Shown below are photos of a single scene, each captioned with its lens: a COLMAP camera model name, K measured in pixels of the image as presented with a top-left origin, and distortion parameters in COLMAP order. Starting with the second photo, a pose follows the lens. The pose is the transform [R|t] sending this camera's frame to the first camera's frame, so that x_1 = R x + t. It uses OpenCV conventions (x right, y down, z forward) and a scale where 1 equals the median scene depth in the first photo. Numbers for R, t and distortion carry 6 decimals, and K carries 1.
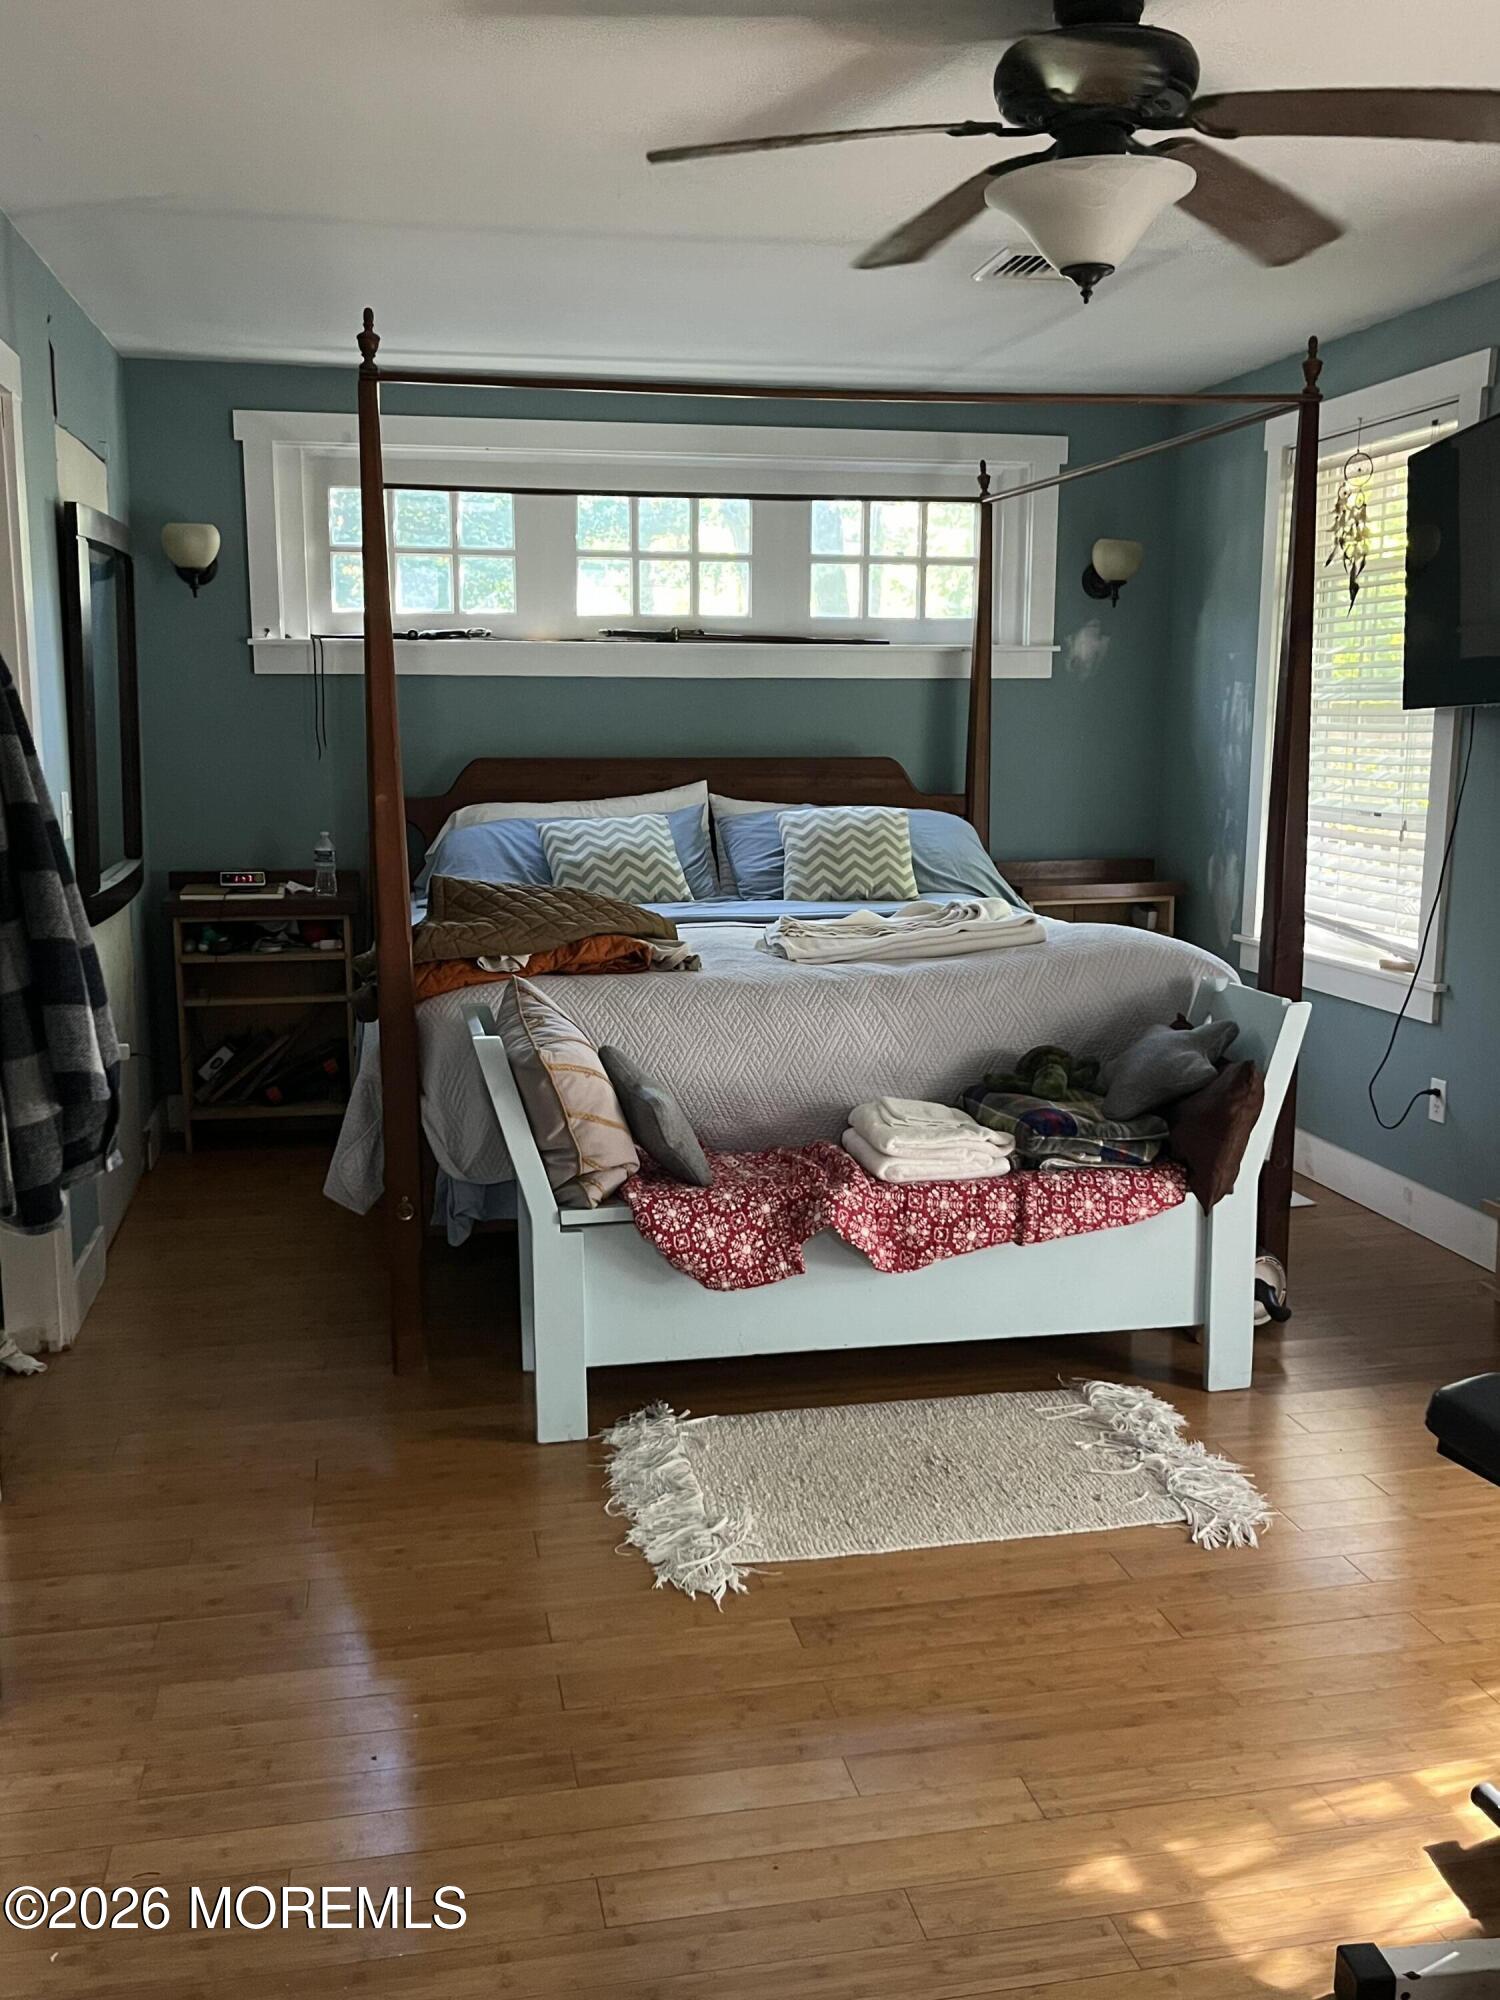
lens RADIAL K [[1724.9, 0, 706.2], [0, 1724.9, 1004.4], [0, 0, 1]] dist [0.126606, -0.435183]
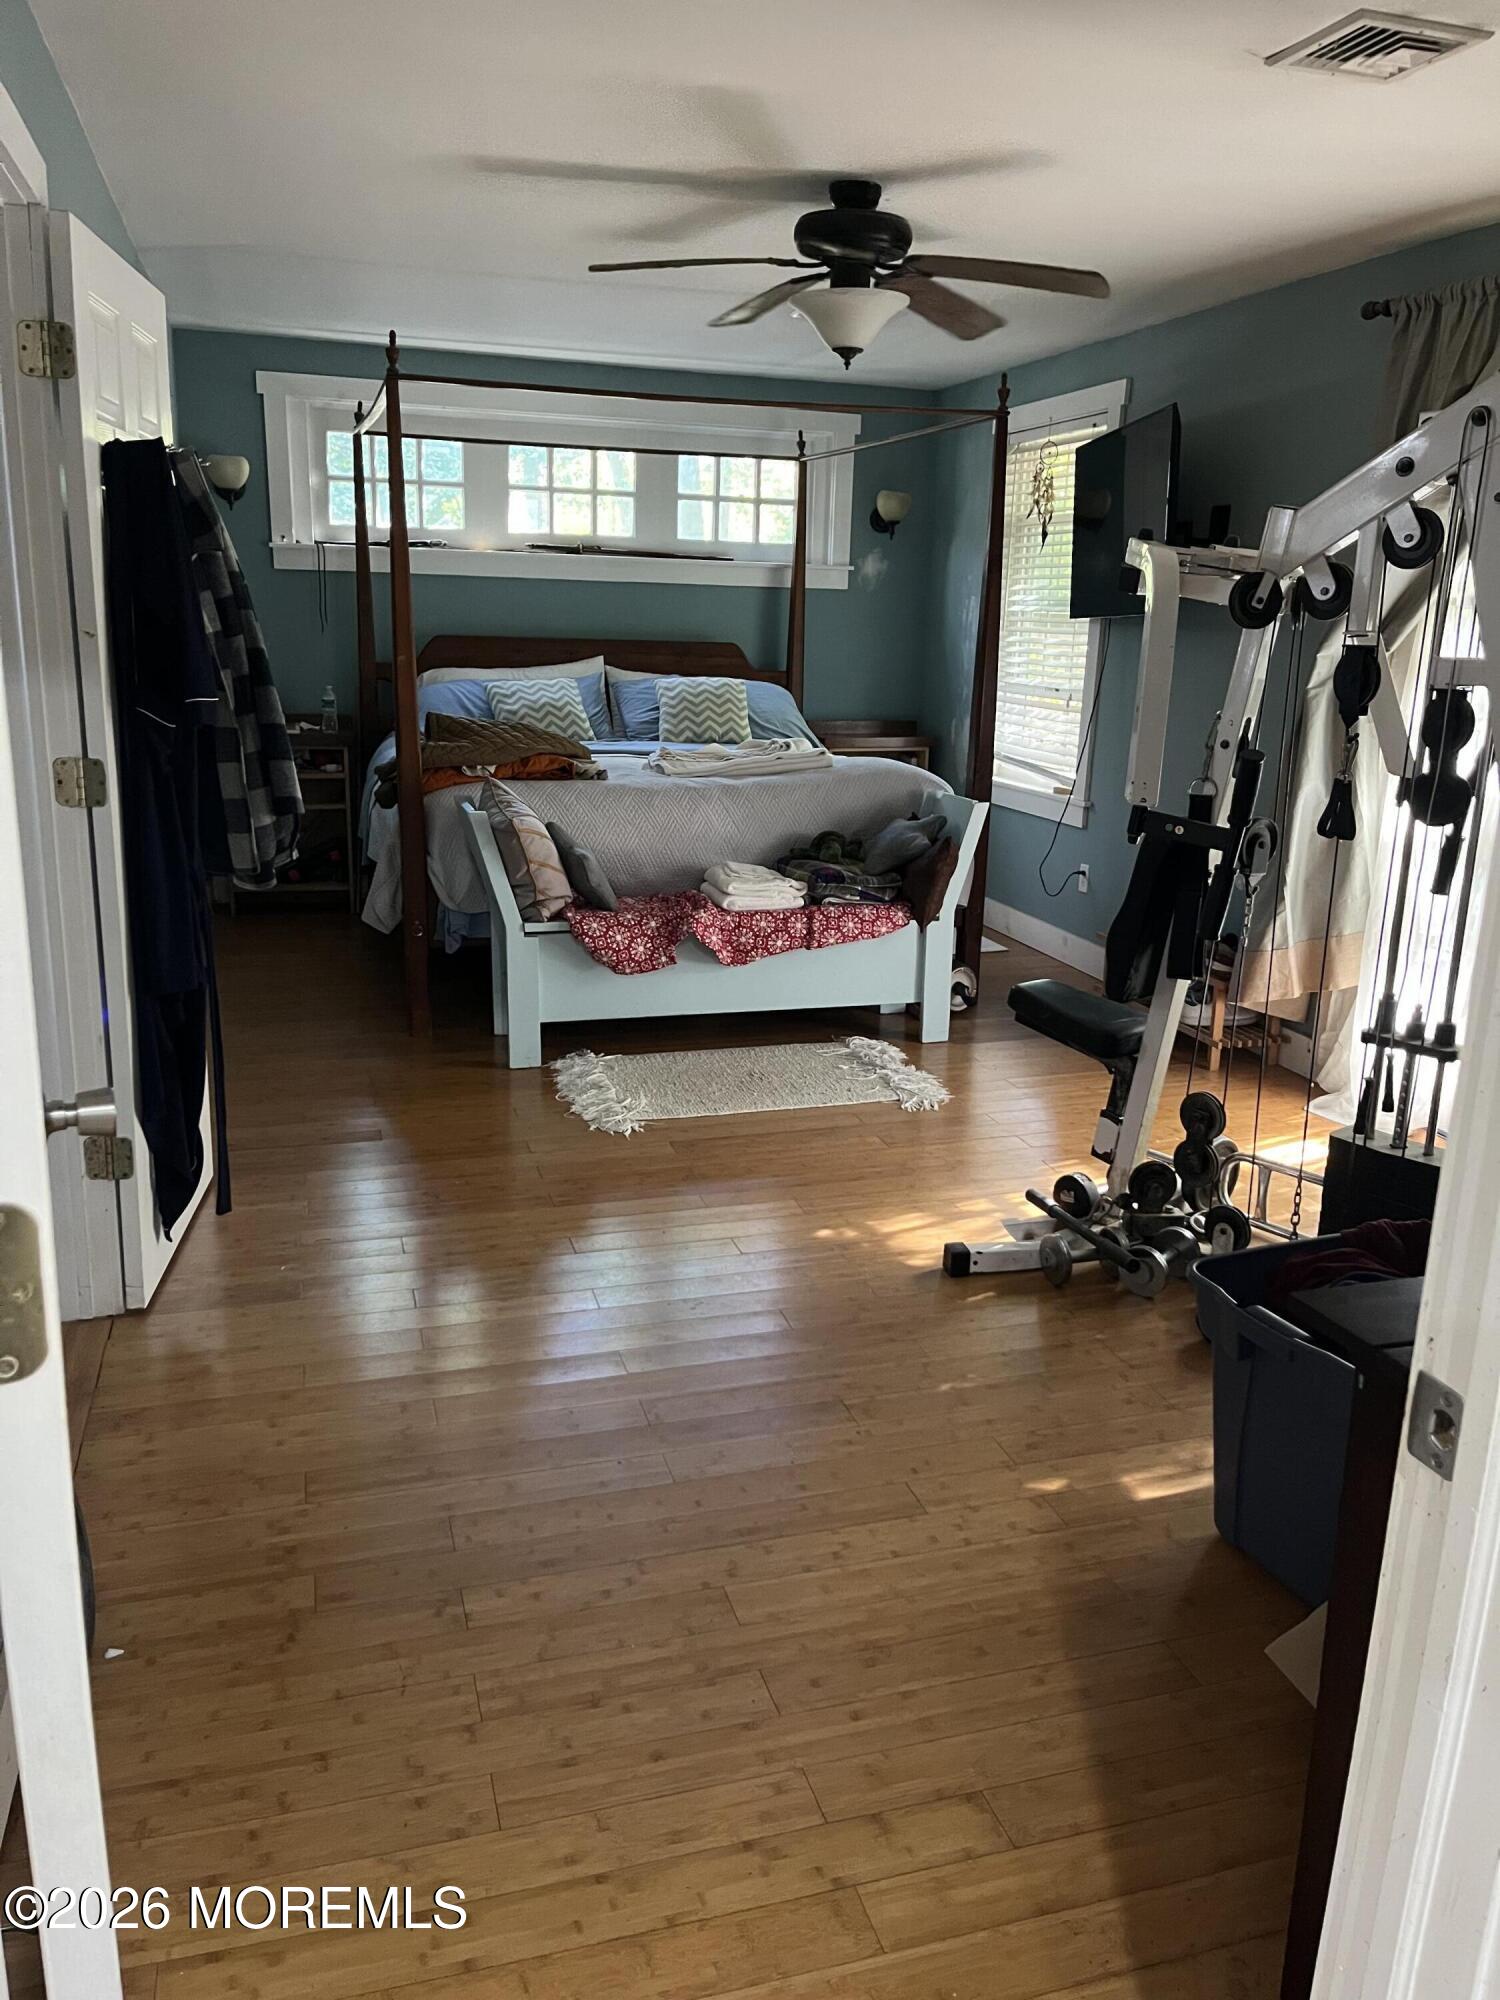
lens RADIAL K [[1513.9, 0, 750.0], [0, 1513.9, 1000.0], [0, 0, 1]] dist [0.086152, -0.311091]
pose [[0.993354, -0.000130, 0.115103, -0.033225], [-0.009767, 0.996298, 0.085416, 0.059170], [-0.114688, -0.085972, 0.989674, -0.360907]]
